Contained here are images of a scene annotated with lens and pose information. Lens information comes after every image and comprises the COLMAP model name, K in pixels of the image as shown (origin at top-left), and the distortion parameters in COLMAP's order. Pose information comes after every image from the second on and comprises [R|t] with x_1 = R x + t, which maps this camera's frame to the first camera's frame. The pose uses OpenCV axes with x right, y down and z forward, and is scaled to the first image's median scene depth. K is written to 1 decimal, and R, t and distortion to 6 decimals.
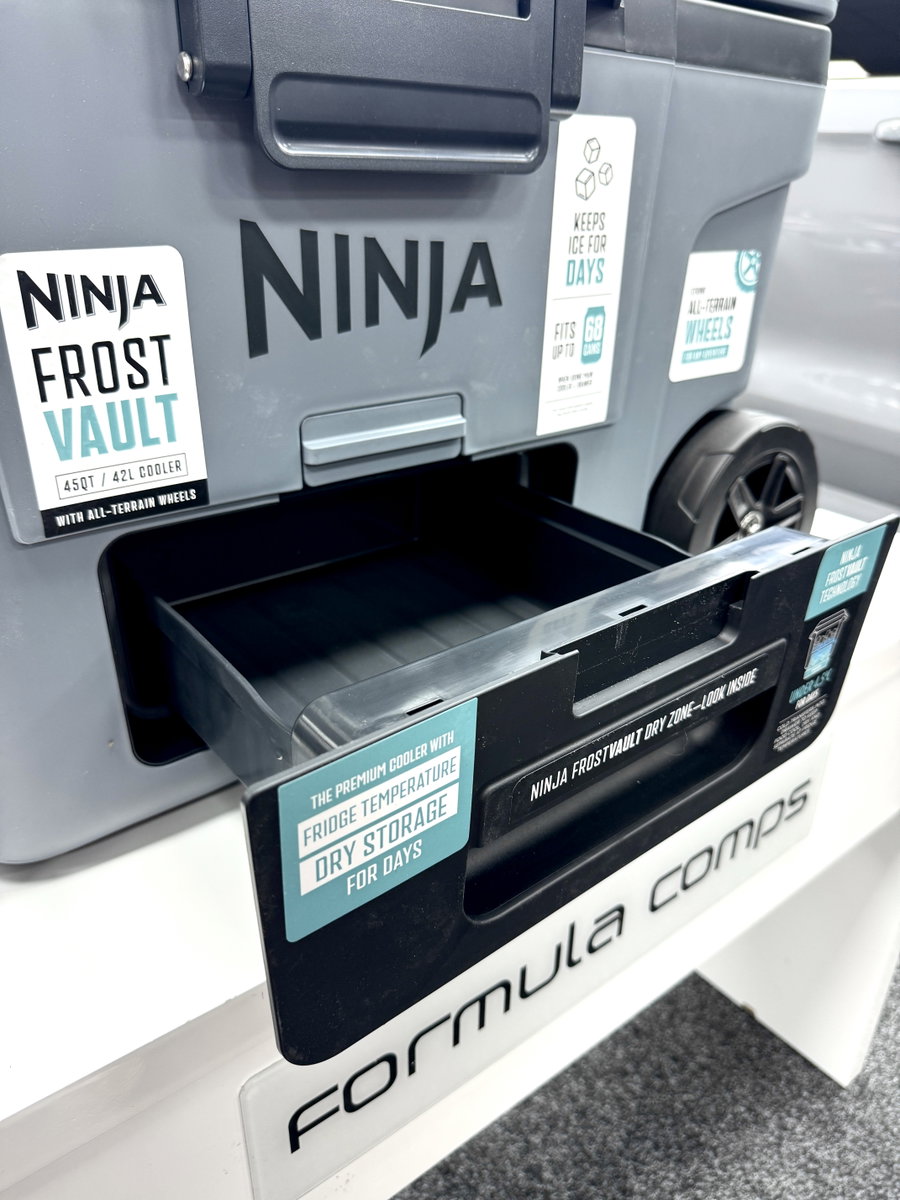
lens RADIAL K [[877.9, 0, 444.9], [0, 877.9, 603.7], [0, 0, 1]] dist [0.112455, -0.331771]
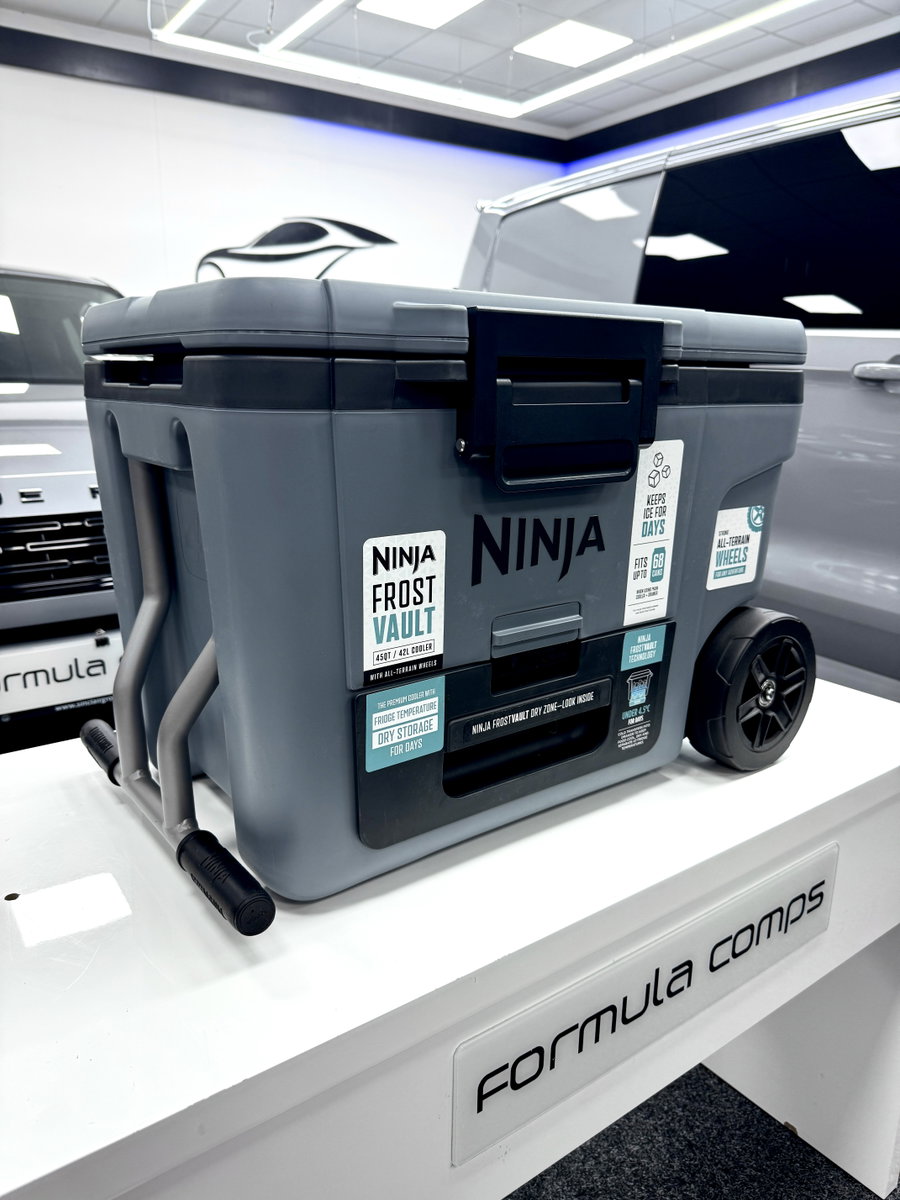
lens RADIAL K [[882.9, 0, 441.0], [0, 882.9, 594.8], [0, 0, 1]] dist [0.097454, -0.179947]
pose [[0.999709, 0.011130, -0.021408, -0.203759], [-0.015085, 0.980781, -0.194529, 0.068065], [0.018831, 0.194795, 0.980663, -0.601509]]
